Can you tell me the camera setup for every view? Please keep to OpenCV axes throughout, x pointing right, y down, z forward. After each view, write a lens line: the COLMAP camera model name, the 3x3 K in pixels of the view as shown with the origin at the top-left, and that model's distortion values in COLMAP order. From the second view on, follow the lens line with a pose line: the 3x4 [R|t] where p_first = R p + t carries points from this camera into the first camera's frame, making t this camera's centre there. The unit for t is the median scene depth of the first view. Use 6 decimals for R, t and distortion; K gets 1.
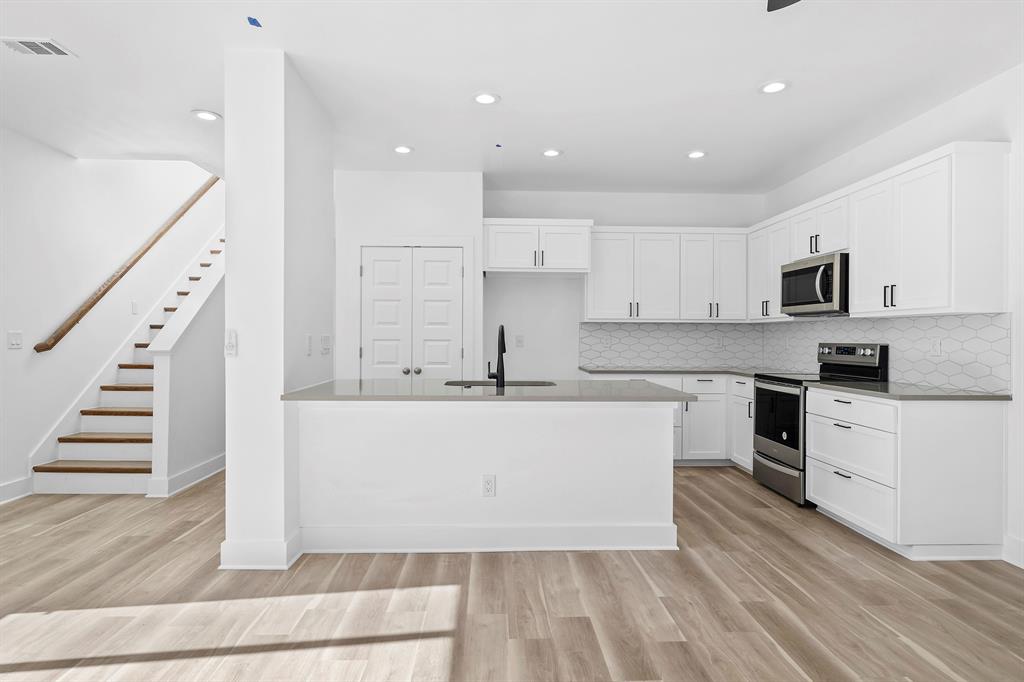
lens RADIAL K [[564.0, 0, 505.3], [0, 564.0, 341.0], [0, 0, 1]] dist [-0.004657, -0.001265]
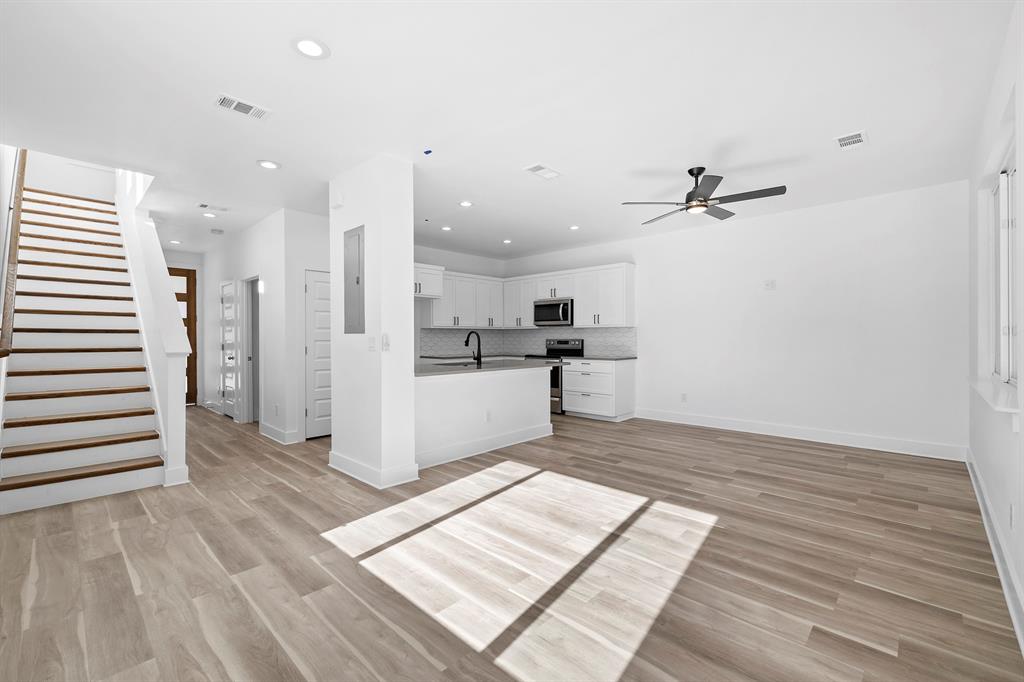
lens RADIAL K [[441.2, 0, 510.5], [0, 441.2, 339.1], [0, 0, 1]] dist [0.007615, -0.000186]
pose [[0.714505, -0.011437, 0.699536, -0.804024], [0.013115, 0.999910, 0.002953, -0.003781], [-0.699507, 0.007064, 0.714591, -0.089249]]
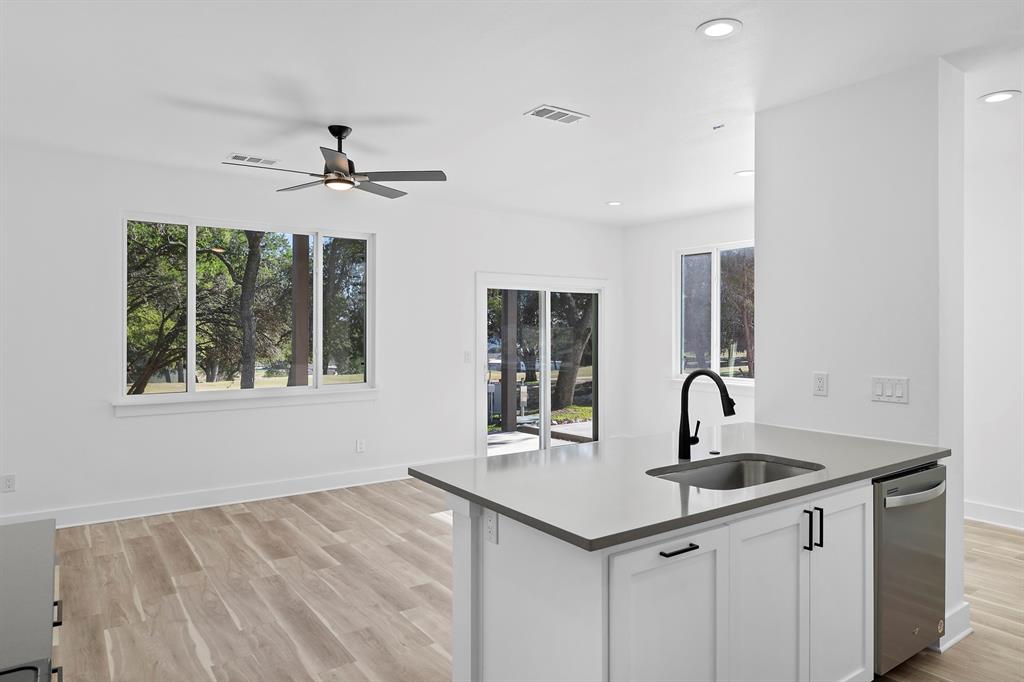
lens RADIAL K [[636.9, 0, 509.0], [0, 636.9, 337.5], [0, 0, 1]] dist [-0.010116, -0.001697]
pose [[-0.832084, -0.003615, -0.554637, 0.505921], [-0.011088, 0.999887, 0.010118, -0.057656], [0.554538, 0.014569, -0.832031, 1.285094]]
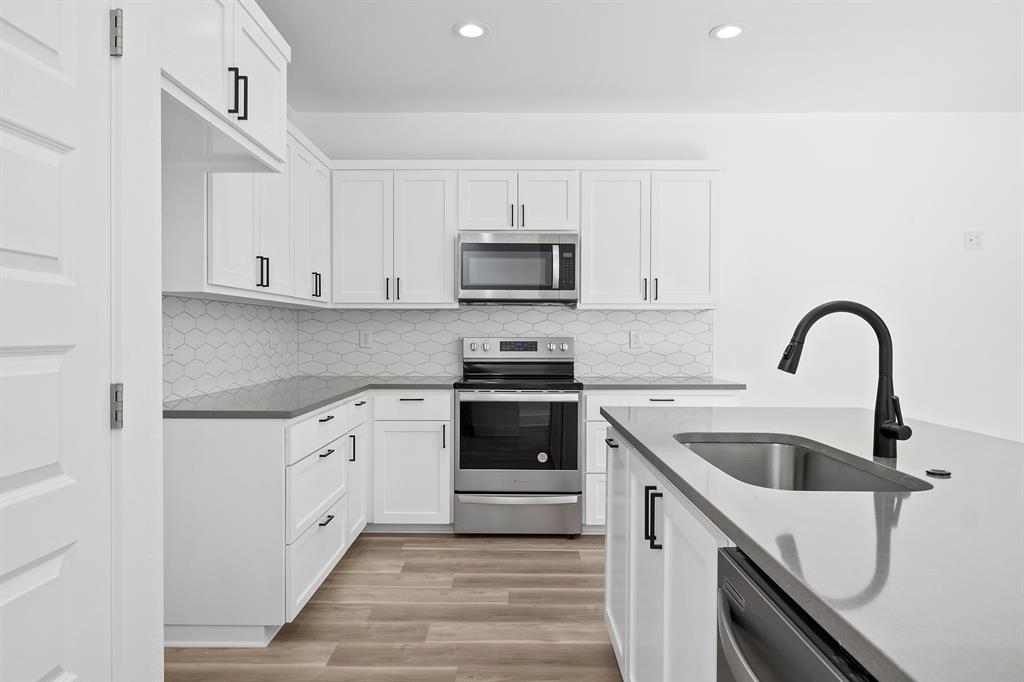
lens RADIAL K [[636.9, 0, 510.3], [0, 636.9, 332.5], [0, 0, 1]] dist [-0.010116, -0.001697]
pose [[0.036310, -0.006662, 0.999318, -0.401591], [0.006180, 0.999960, 0.006442, -0.010458], [-0.999321, 0.005942, 0.036349, 1.064126]]
